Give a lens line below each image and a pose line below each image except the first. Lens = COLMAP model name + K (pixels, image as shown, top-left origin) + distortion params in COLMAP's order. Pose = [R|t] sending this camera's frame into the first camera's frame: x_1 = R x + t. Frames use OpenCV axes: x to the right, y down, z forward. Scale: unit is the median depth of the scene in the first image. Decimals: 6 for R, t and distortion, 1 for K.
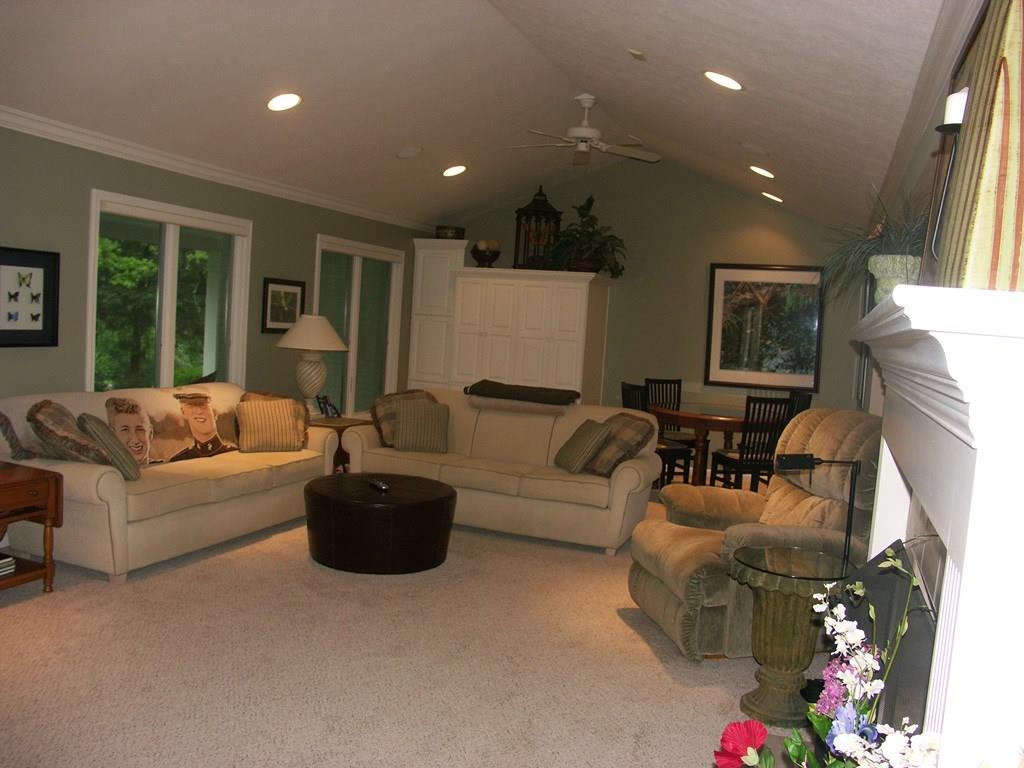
lens RADIAL K [[837.7, 0, 512.0], [0, 837.7, 384.0], [0, 0, 1]] dist [-0.184367, 0.141885]
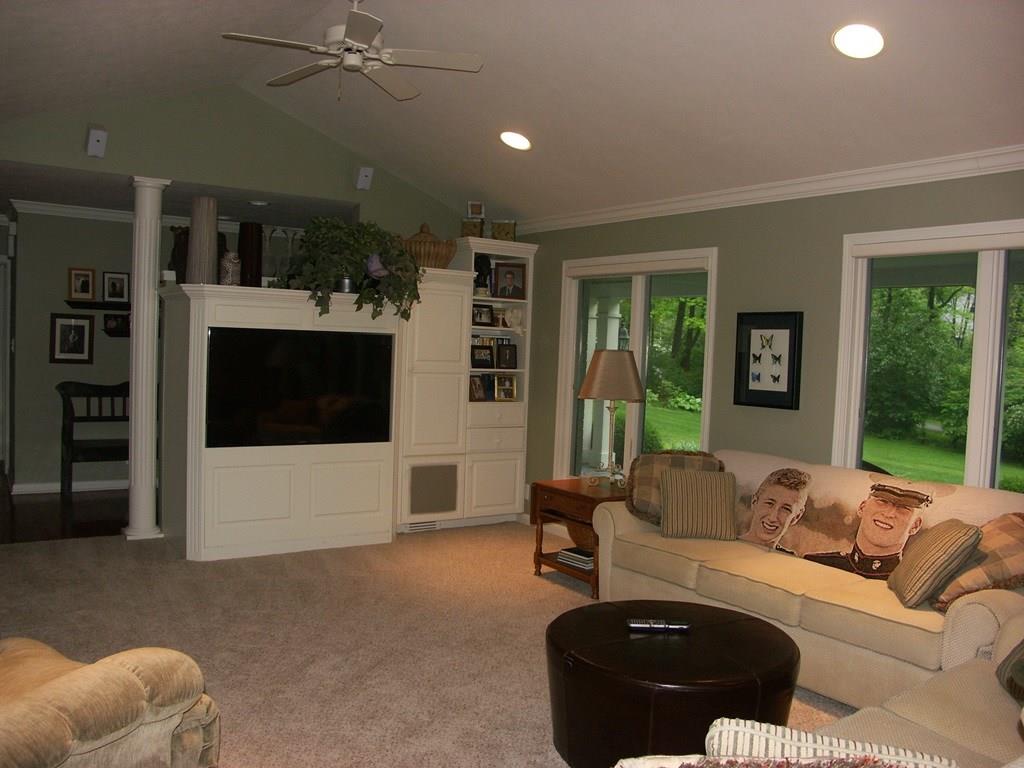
lens RADIAL K [[837.7, 0, 512.0], [0, 837.7, 384.0], [0, 0, 1]] dist [-0.184367, 0.141885]
pose [[-0.551640, -0.036138, -0.833299, 0.421252], [-0.122170, 0.991787, 0.037864, -0.070942], [0.825087, 0.122691, -0.551524, 1.220752]]
